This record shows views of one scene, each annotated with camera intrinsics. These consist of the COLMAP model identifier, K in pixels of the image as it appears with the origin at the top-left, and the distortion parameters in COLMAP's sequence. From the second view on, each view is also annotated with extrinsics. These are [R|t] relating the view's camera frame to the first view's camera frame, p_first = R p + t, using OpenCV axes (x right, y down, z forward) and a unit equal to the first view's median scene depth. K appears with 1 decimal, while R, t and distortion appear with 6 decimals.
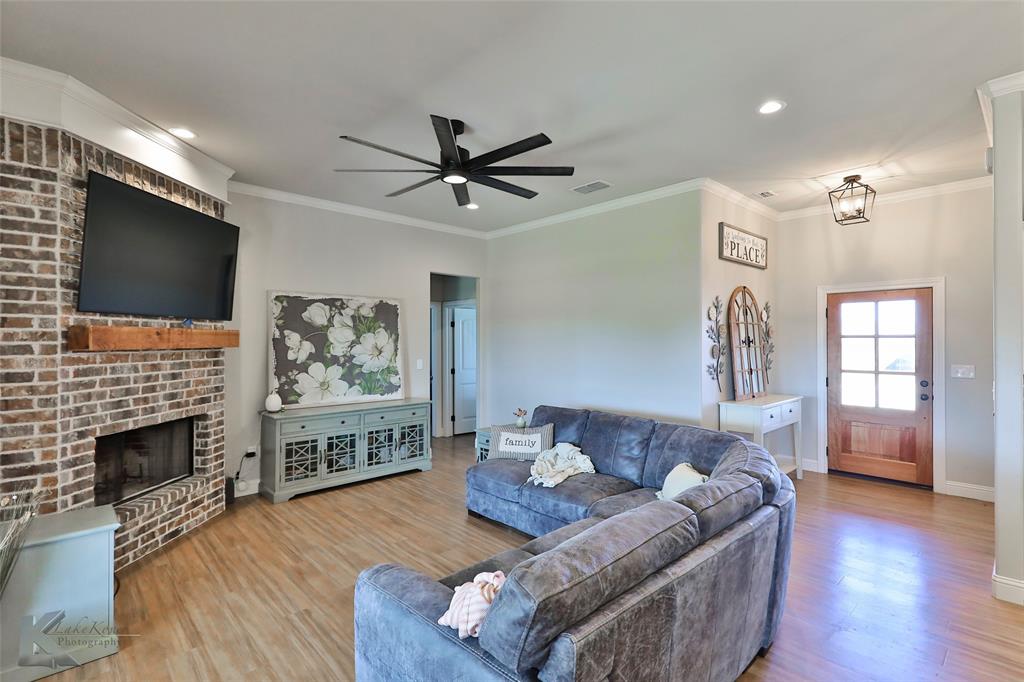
lens RADIAL K [[487.6, 0, 510.5], [0, 487.6, 338.5], [0, 0, 1]] dist [0.001736, 0.000116]
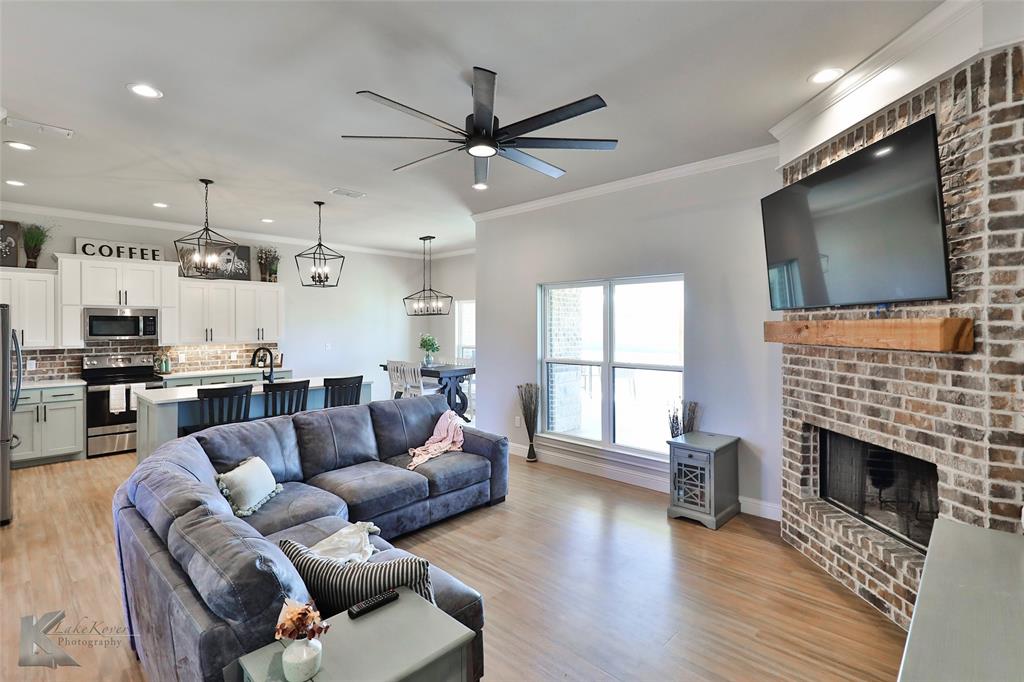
lens RADIAL K [[487.6, 0, 514.4], [0, 487.6, 334.0], [0, 0, 1]] dist [0.001736, 0.000116]
pose [[-0.997968, 0.001591, -0.063703, -0.114635], [0.000952, 0.999949, 0.010072, -0.006743], [0.063715, 0.009991, -0.997918, 1.825505]]
